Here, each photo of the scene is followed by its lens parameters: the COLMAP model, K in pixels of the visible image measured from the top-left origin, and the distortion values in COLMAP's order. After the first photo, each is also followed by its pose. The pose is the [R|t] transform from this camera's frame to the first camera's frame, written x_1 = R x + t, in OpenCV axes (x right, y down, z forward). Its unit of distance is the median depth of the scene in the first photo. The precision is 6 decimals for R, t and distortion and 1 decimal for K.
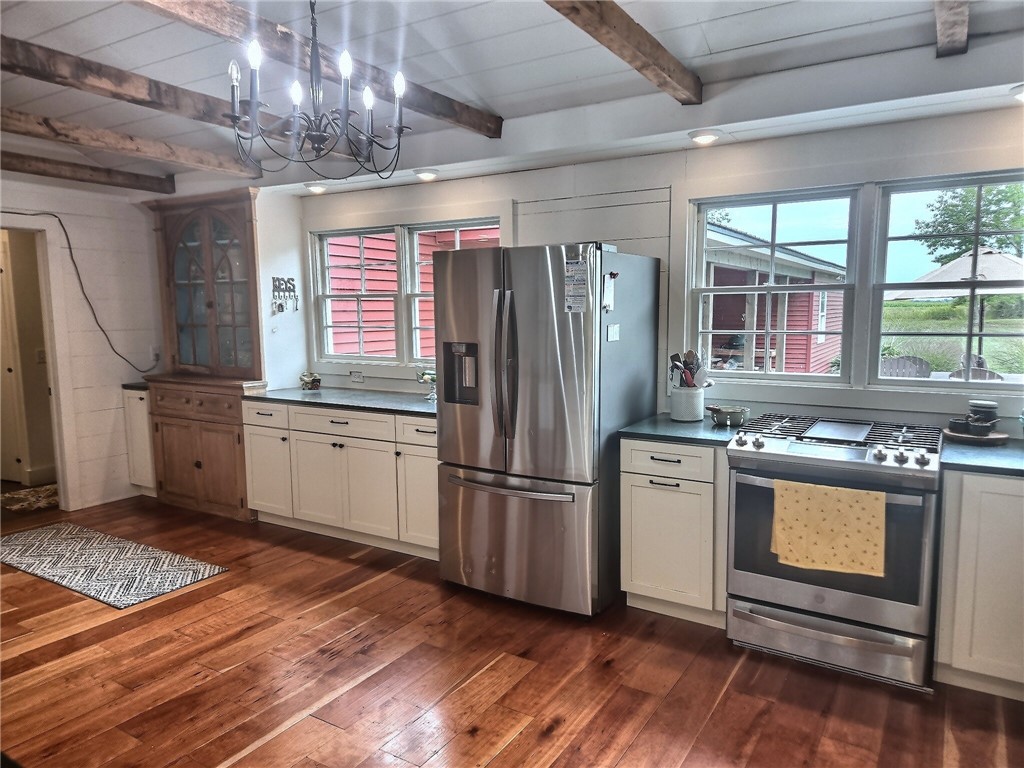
lens RADIAL K [[697.6, 0, 512.0], [0, 697.6, 384.0], [0, 0, 1]] dist [0.054384, -0.051243]
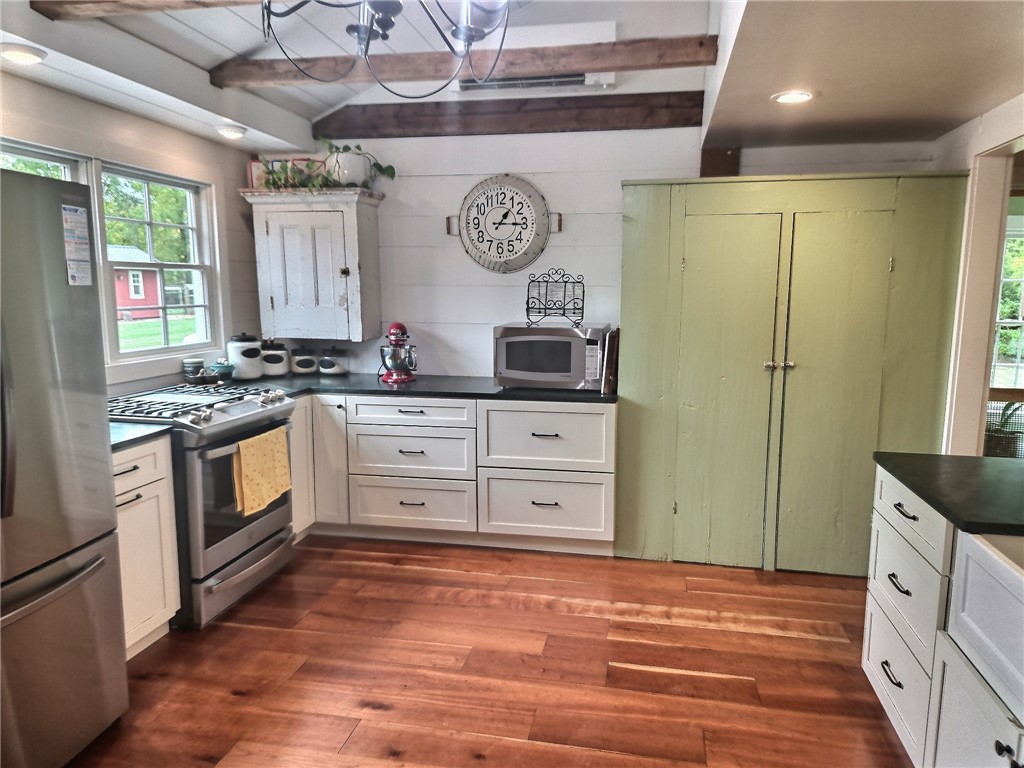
lens RADIAL K [[697.6, 0, 512.0], [0, 697.6, 384.0], [0, 0, 1]] dist [0.054384, -0.051243]
pose [[-0.348069, -0.120336, 0.929714, -0.739090], [0.104785, 0.980519, 0.166142, -0.084985], [-0.931595, 0.155249, -0.328678, 0.912647]]
